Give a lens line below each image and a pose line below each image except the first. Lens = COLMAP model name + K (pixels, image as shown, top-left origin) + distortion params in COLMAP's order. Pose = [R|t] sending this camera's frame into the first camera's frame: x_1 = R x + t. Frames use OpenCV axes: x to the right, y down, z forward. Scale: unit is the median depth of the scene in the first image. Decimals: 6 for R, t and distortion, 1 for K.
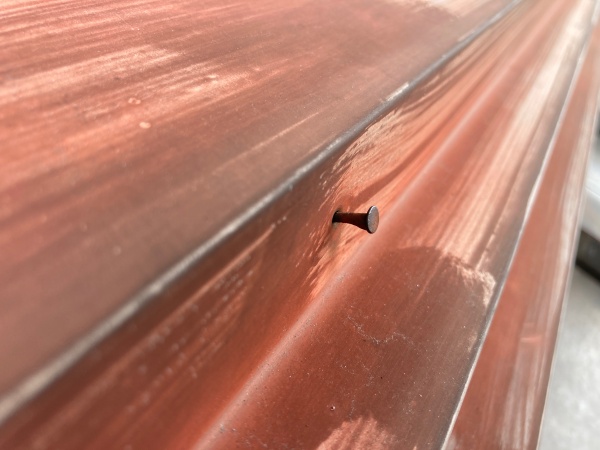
lens RADIAL K [[516.6, 0, 292.9], [0, 516.6, 227.1], [0, 0, 1]] dist [0.037225, -0.047740]
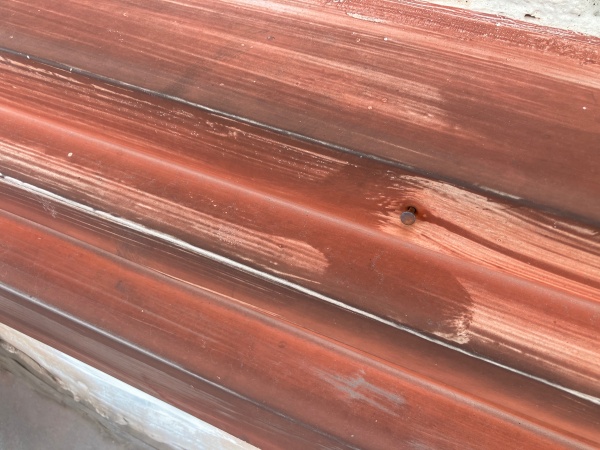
lens RADIAL K [[516.6, 0, 292.9], [0, 516.6, 227.1], [0, 0, 1]] dist [0.037225, -0.047740]
pose [[0.092225, 0.673776, -0.733158, 1.623515], [-0.583429, 0.633233, 0.508554, -0.756129], [0.806911, 0.380844, 0.451501, -0.179371]]
